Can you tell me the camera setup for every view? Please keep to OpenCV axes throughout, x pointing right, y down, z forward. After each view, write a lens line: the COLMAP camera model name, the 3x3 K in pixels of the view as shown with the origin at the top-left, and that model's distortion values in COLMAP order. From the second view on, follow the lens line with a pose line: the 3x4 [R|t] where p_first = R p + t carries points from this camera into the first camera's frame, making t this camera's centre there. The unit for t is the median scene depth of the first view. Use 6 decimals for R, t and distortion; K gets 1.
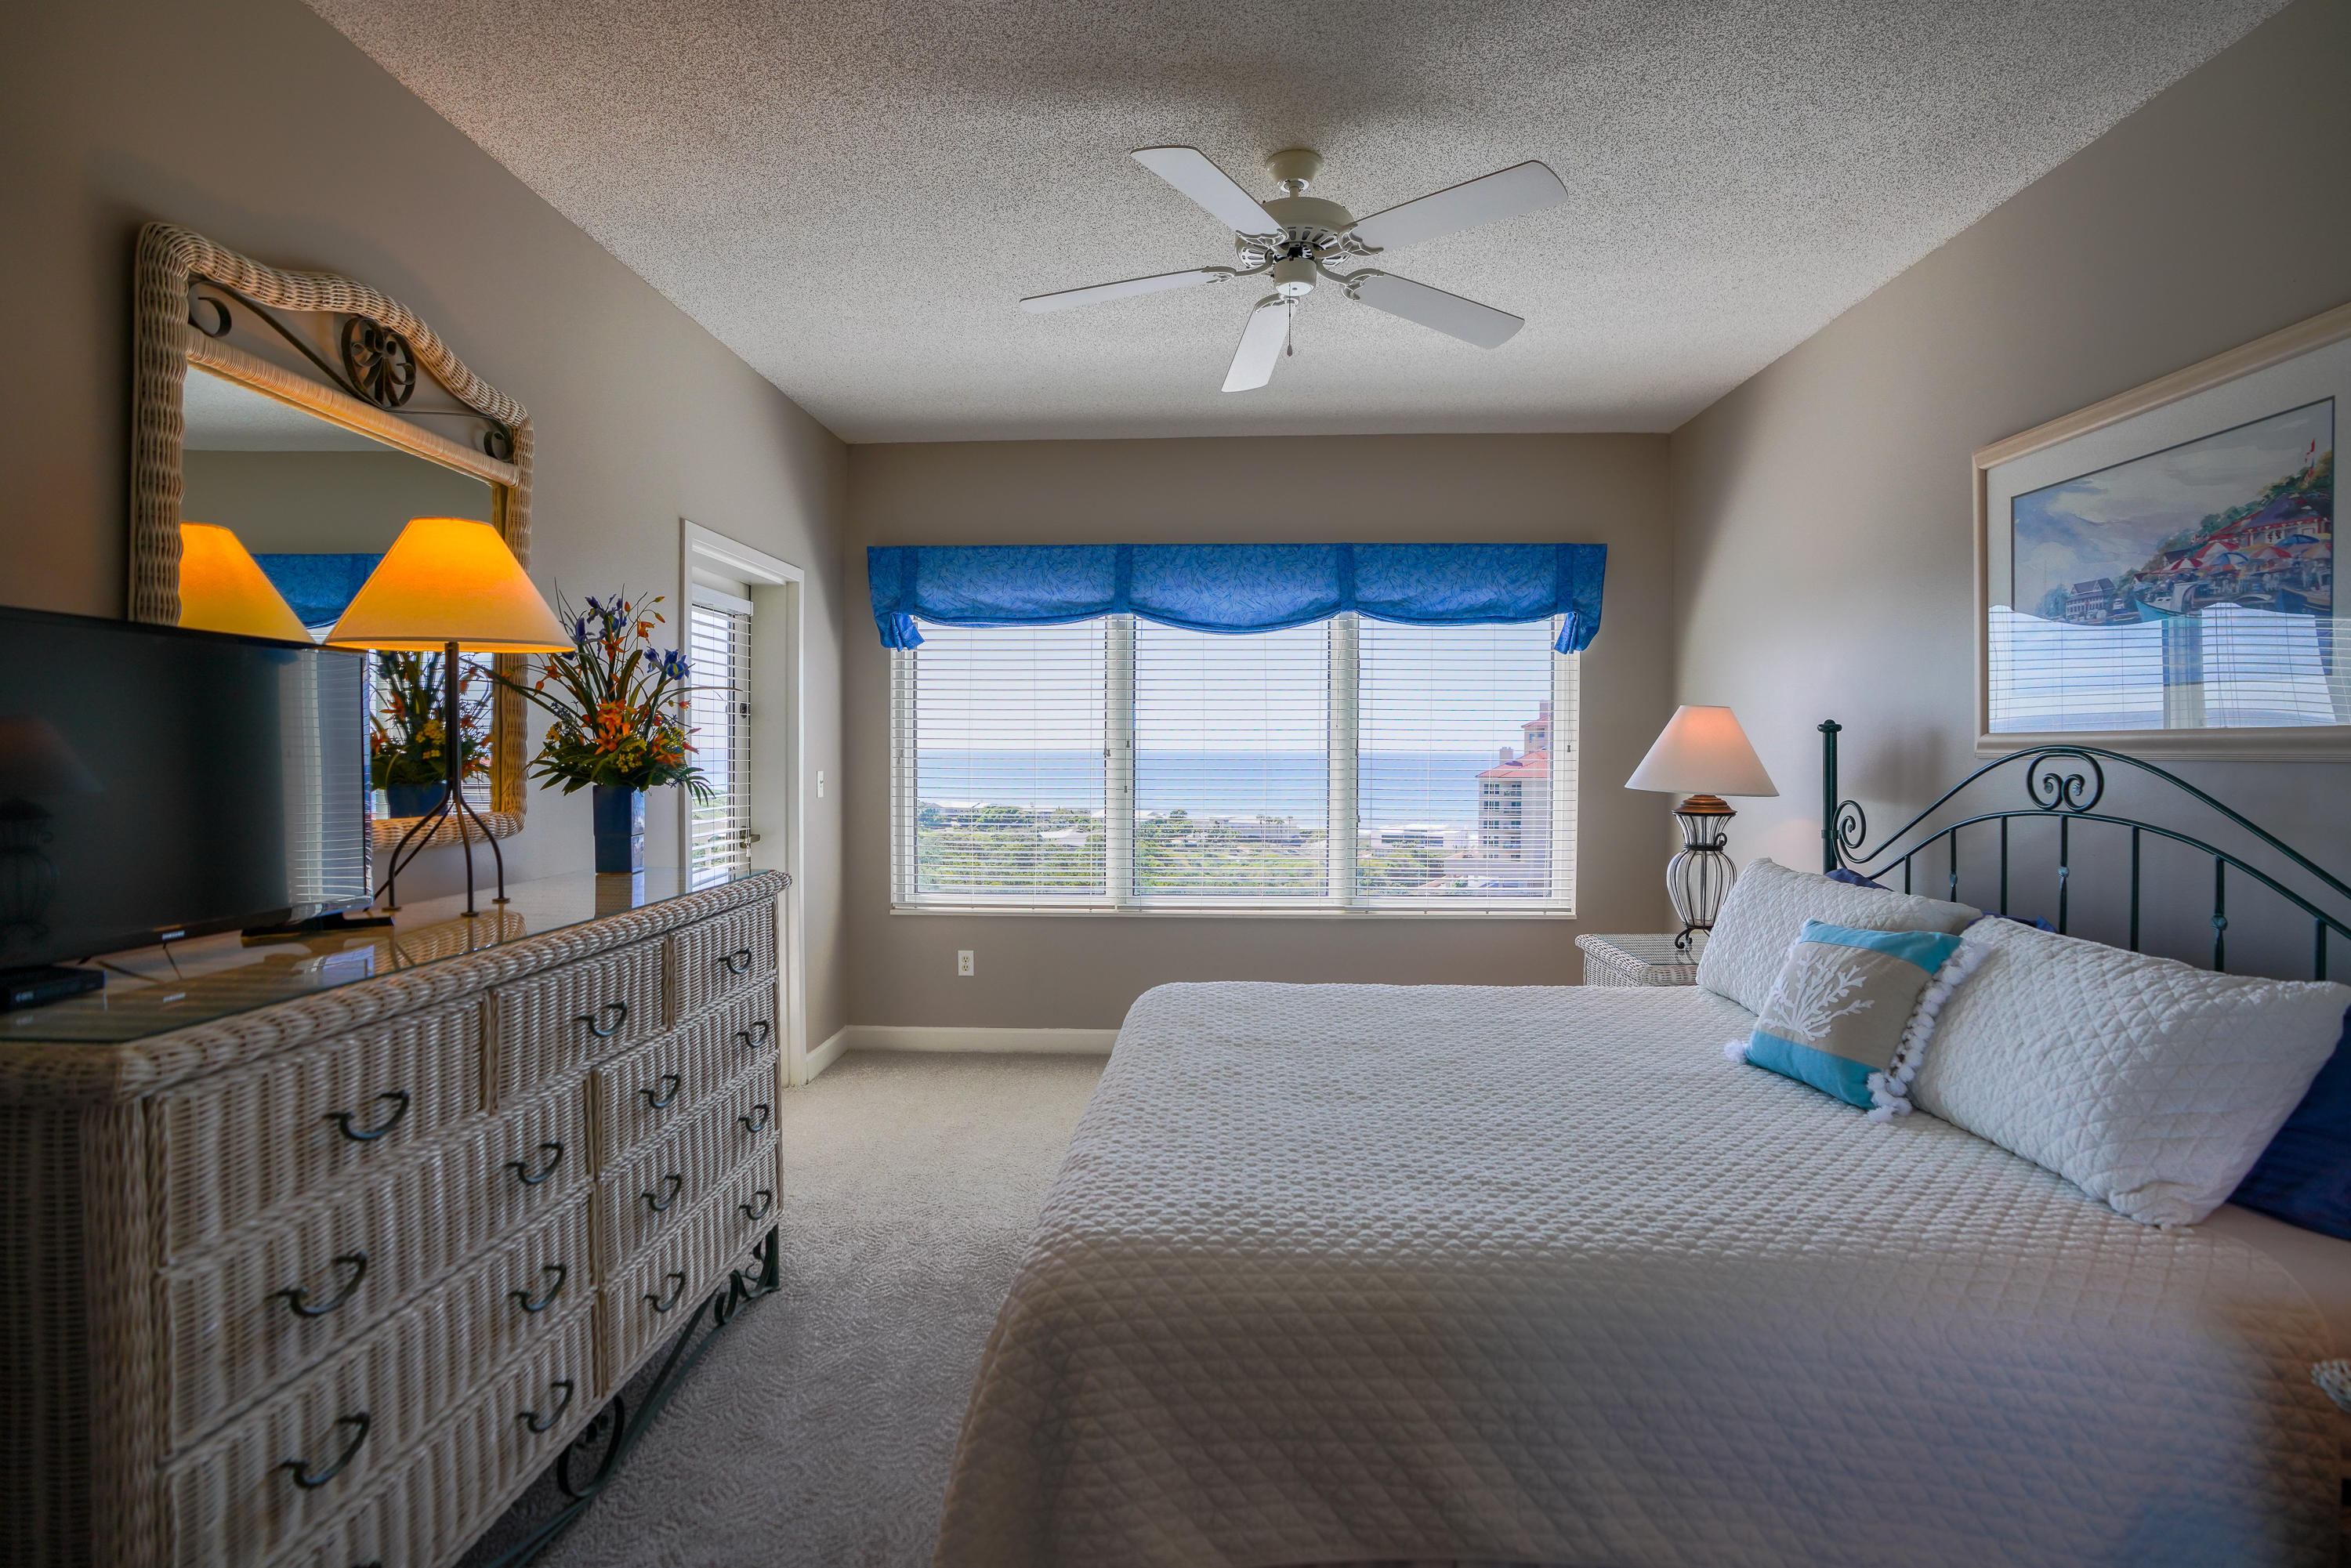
lens RADIAL K [[1131.6, 0, 1176.4], [0, 1131.6, 769.8], [0, 0, 1]] dist [-0.070880, 0.029714]
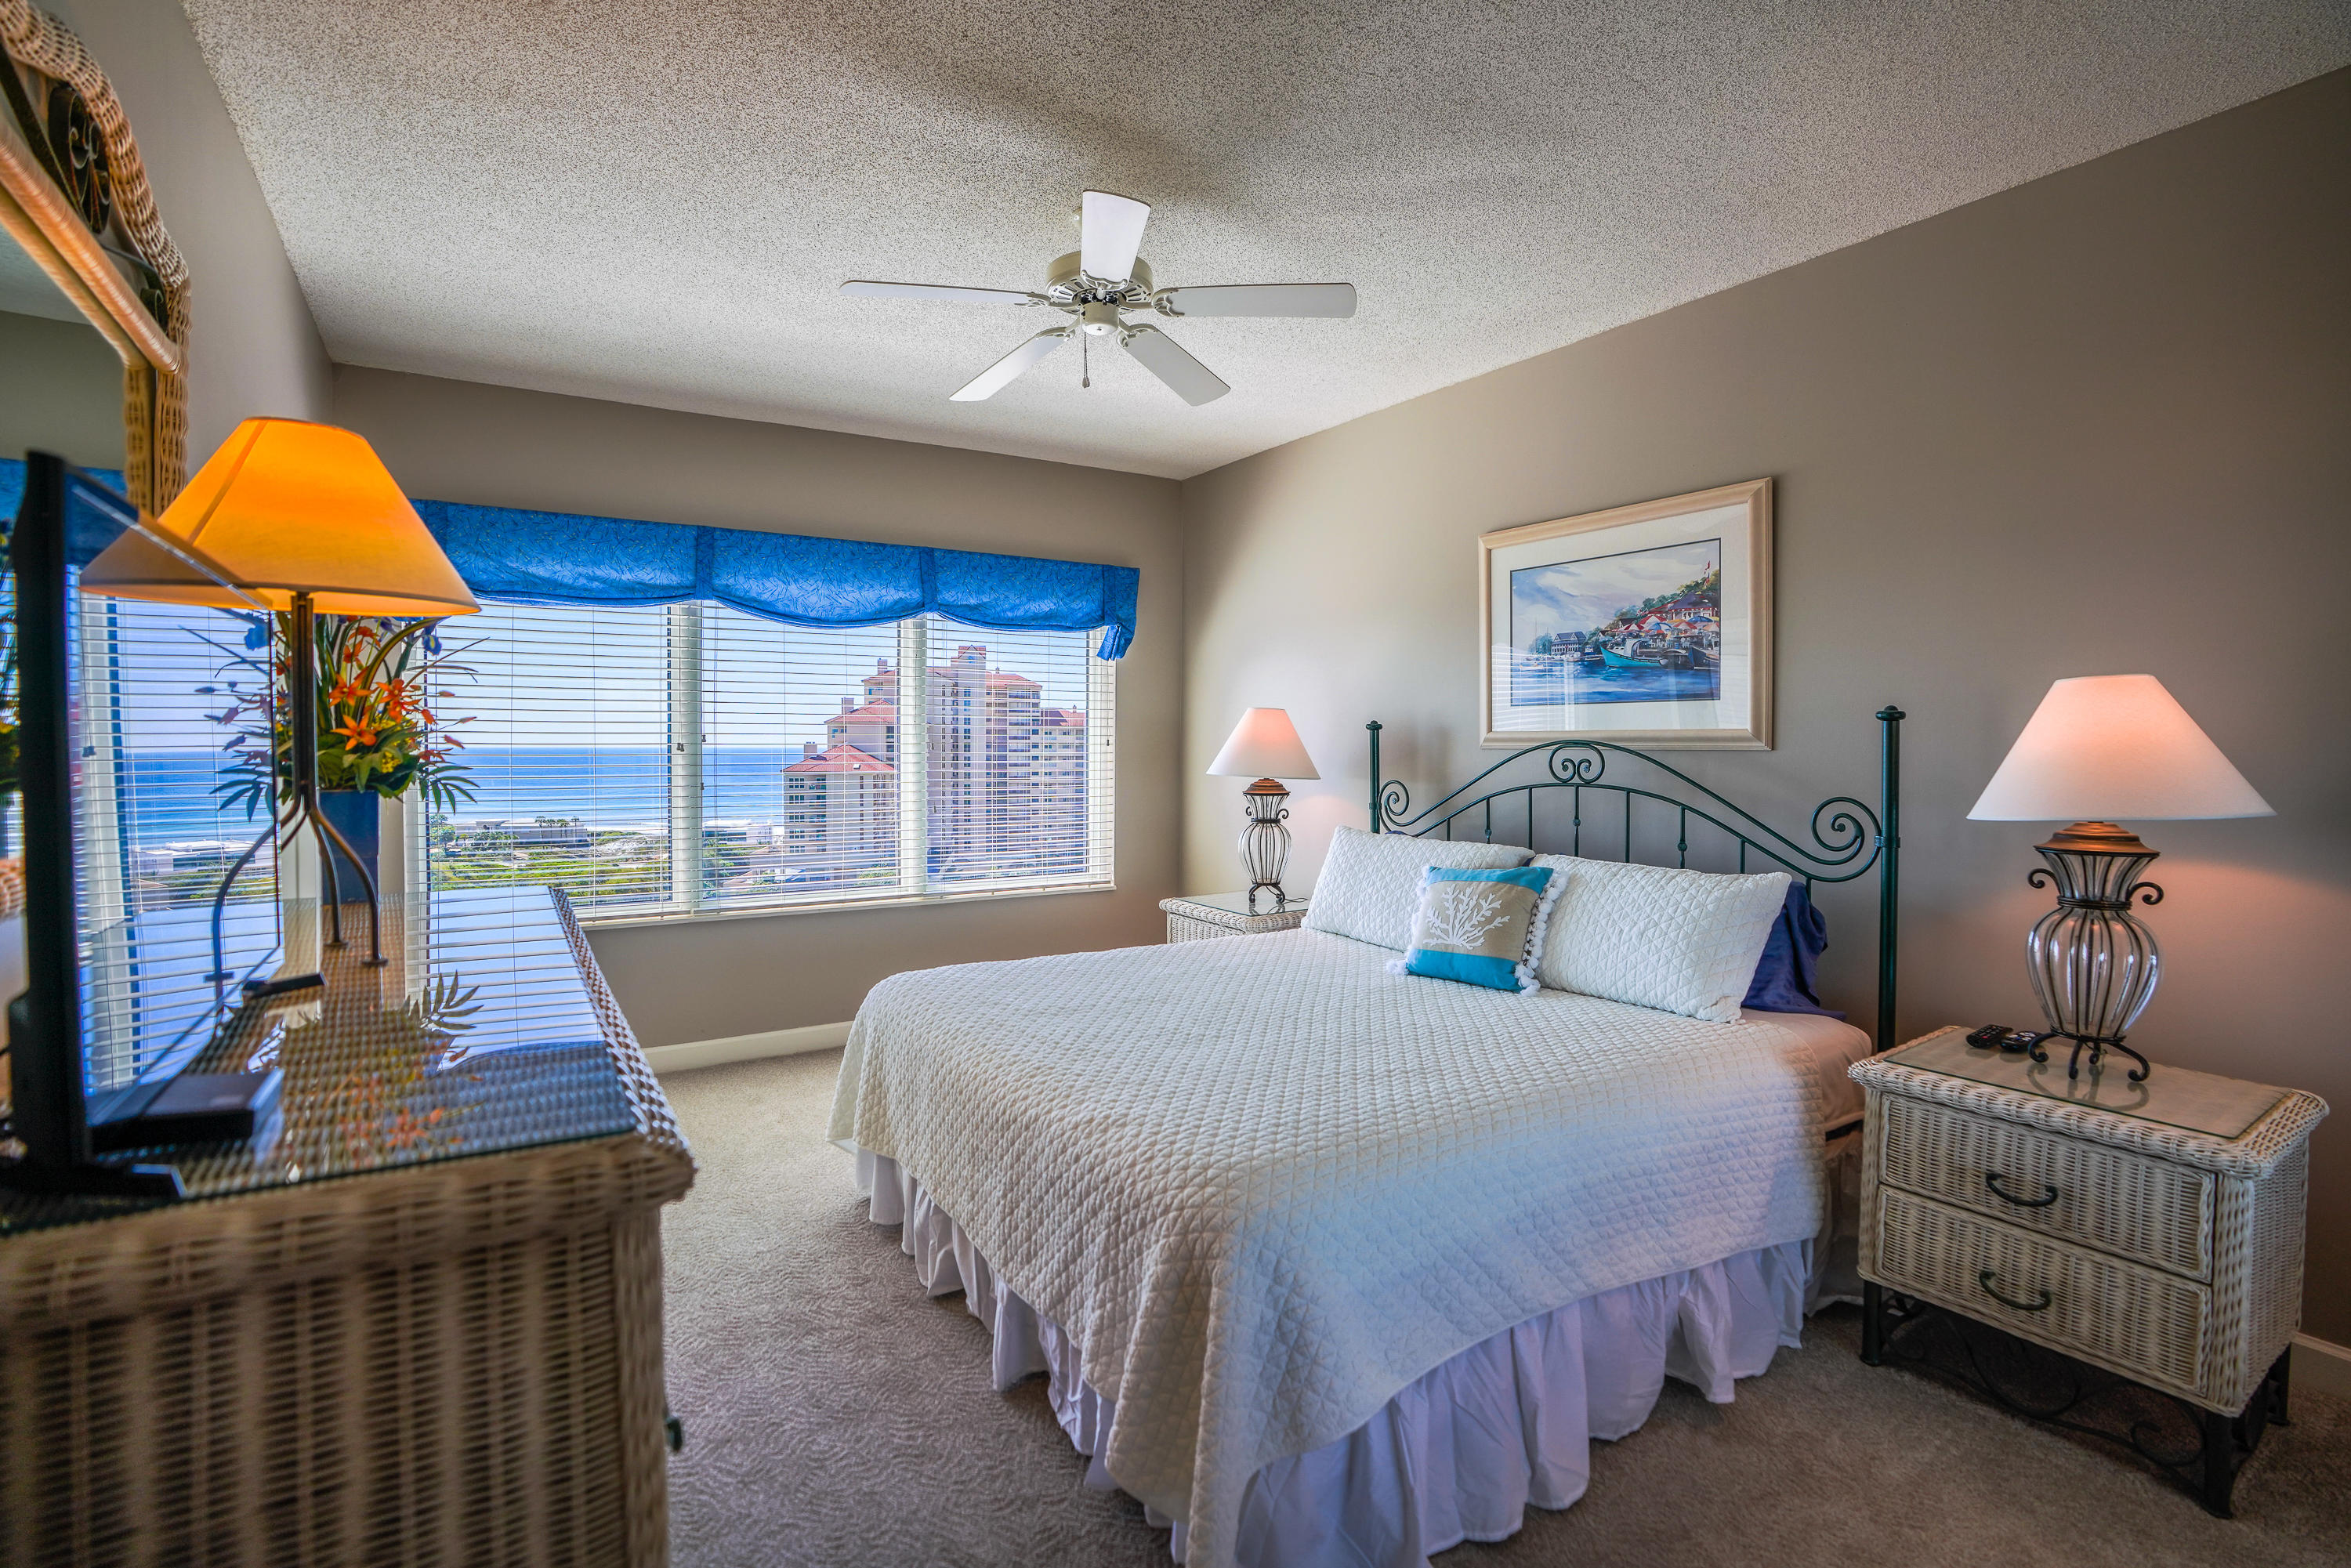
lens RADIAL K [[1088.0, 0, 1178.5], [0, 1088.0, 774.6], [0, 0, 1]] dist [-0.073203, 0.024573]
pose [[0.817364, -0.016889, 0.575874, -0.426937], [0.011114, 0.999846, 0.013549, -0.000568], [-0.576015, -0.004674, 0.817426, 0.073017]]
